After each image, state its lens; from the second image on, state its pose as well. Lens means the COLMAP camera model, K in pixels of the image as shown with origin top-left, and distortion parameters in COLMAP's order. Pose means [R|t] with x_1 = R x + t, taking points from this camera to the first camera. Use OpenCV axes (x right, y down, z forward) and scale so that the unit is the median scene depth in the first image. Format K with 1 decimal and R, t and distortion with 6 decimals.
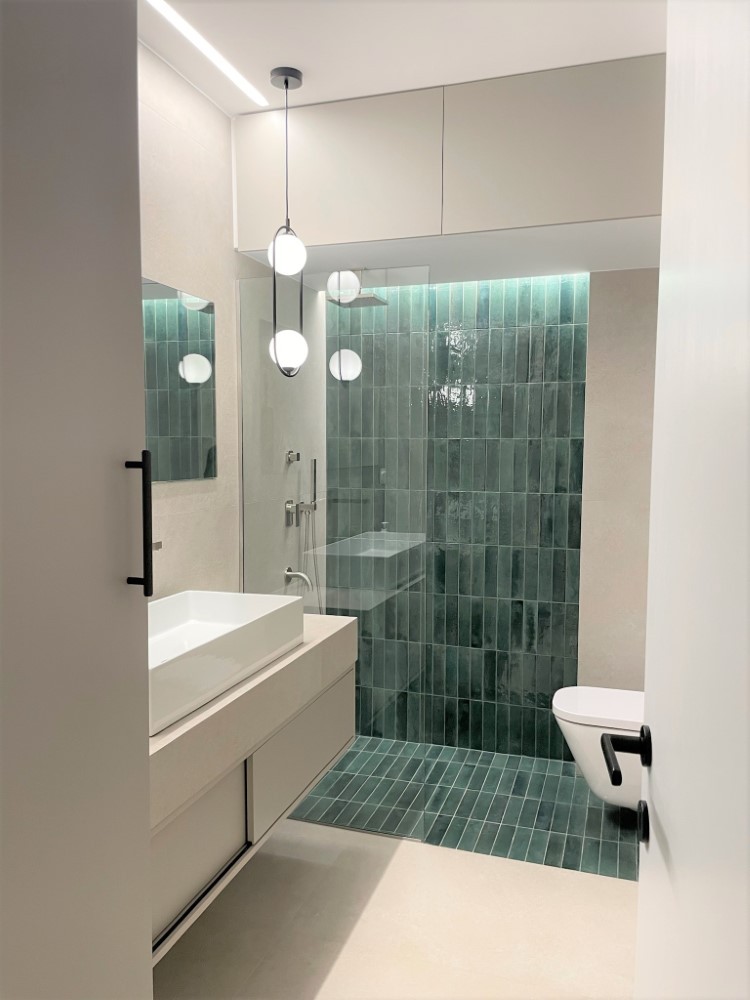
lens RADIAL K [[758.9, 0, 374.4], [0, 758.9, 493.3], [0, 0, 1]] dist [0.091604, -0.161680]
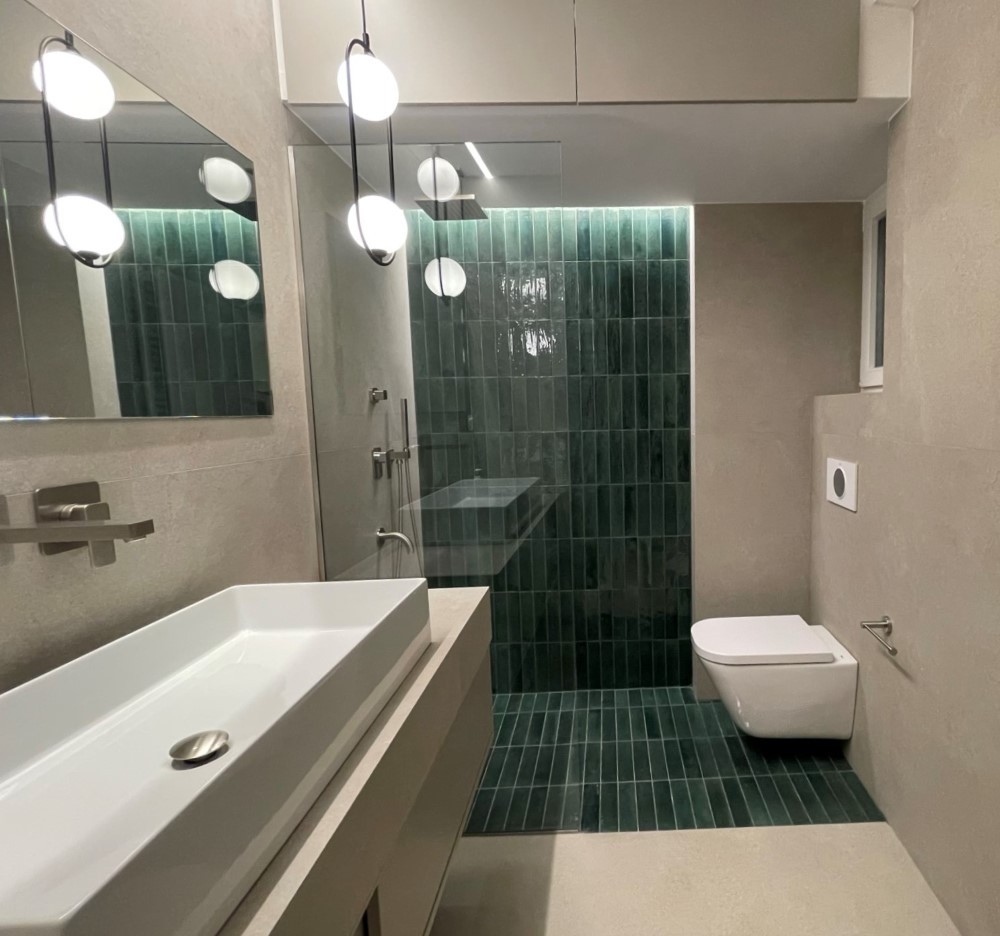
lens RADIAL K [[552.7, 0, 622.5], [0, 552.7, 463.5], [0, 0, 1]] dist [-0.002778, -0.001192]
pose [[0.939485, -0.055207, 0.338113, -0.063533], [0.045033, 0.998268, 0.037868, 0.015647], [-0.339618, -0.020350, 0.940343, 0.330305]]
